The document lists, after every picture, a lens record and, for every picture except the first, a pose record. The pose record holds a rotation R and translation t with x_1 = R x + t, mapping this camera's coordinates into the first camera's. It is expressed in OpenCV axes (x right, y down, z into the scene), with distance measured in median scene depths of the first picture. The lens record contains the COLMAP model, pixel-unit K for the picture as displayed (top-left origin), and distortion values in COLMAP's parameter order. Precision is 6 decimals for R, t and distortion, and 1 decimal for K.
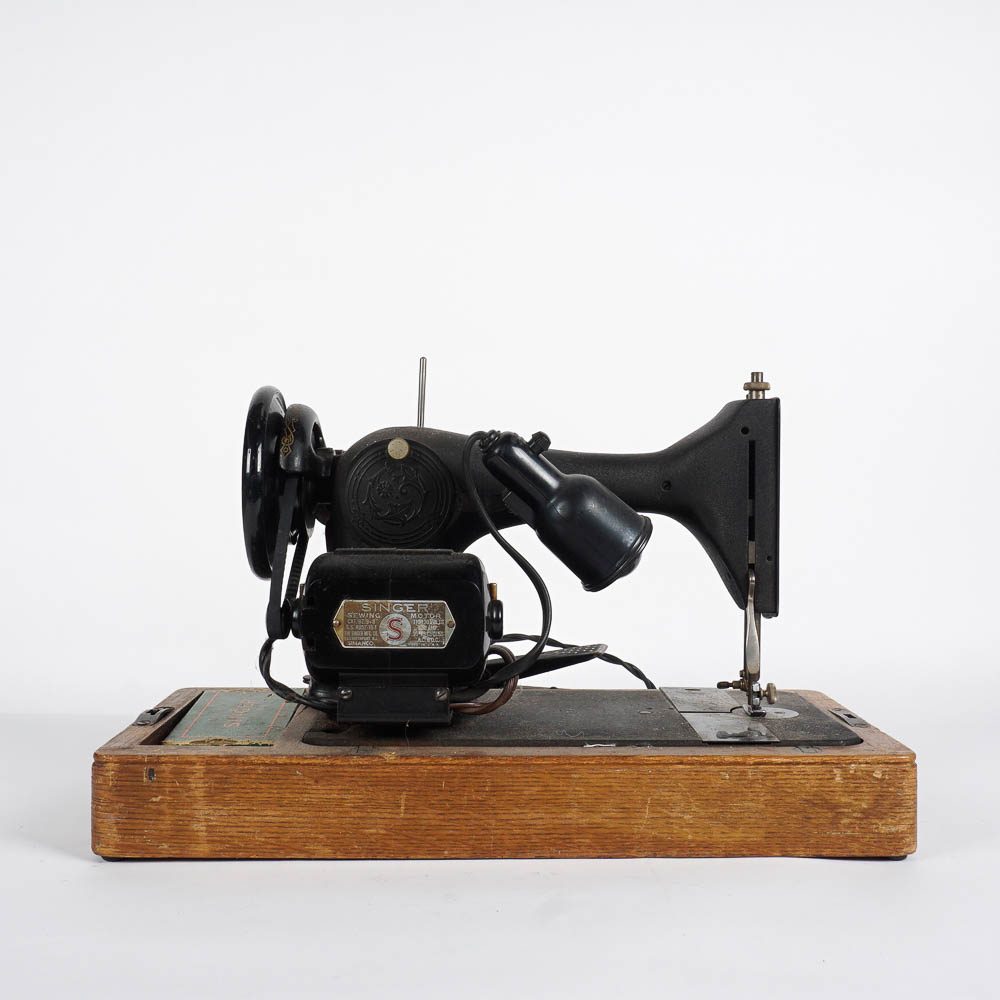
lens RADIAL K [[1263.8, 0, 502.8], [0, 1263.8, 499.0], [0, 0, 1]] dist [0.015921, 0.000000]
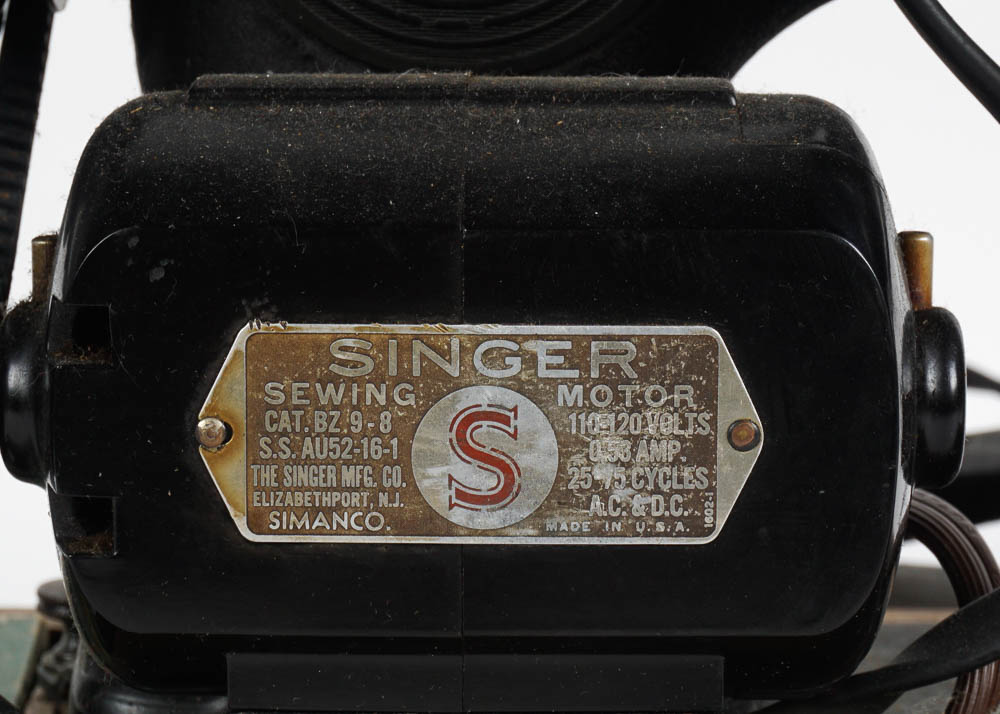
lens RADIAL K [[3742.6, 0, 504.0], [0, 3742.6, 356.7], [0, 0, 1]] dist [0.079189, 0.000000]
pose [[0.999945, -0.001519, -0.010348, -0.073001], [0.003059, 0.988609, 0.150473, -0.009814], [0.010002, -0.150496, 0.988560, 0.359559]]
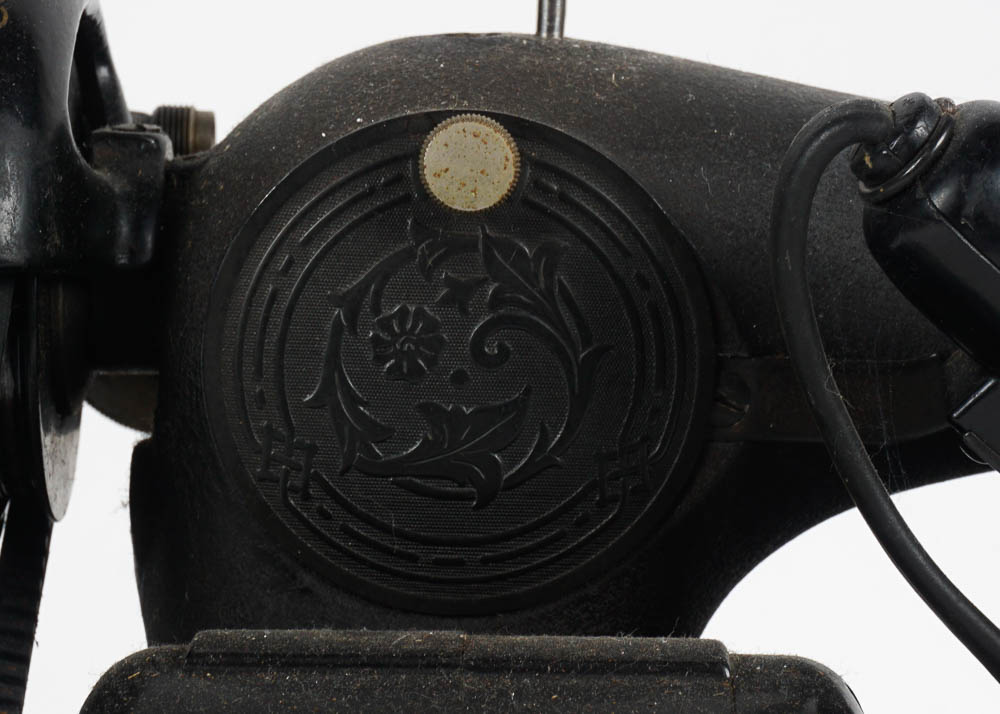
lens RADIAL K [[3742.6, 0, 494.4], [0, 3742.6, 358.9], [0, 0, 1]] dist [0.079189, 0.000000]
pose [[0.999870, 0.007856, -0.014075, -0.071740], [-0.006136, 0.992958, 0.118308, -0.086230], [0.014906, -0.118206, 0.992877, 0.365701]]
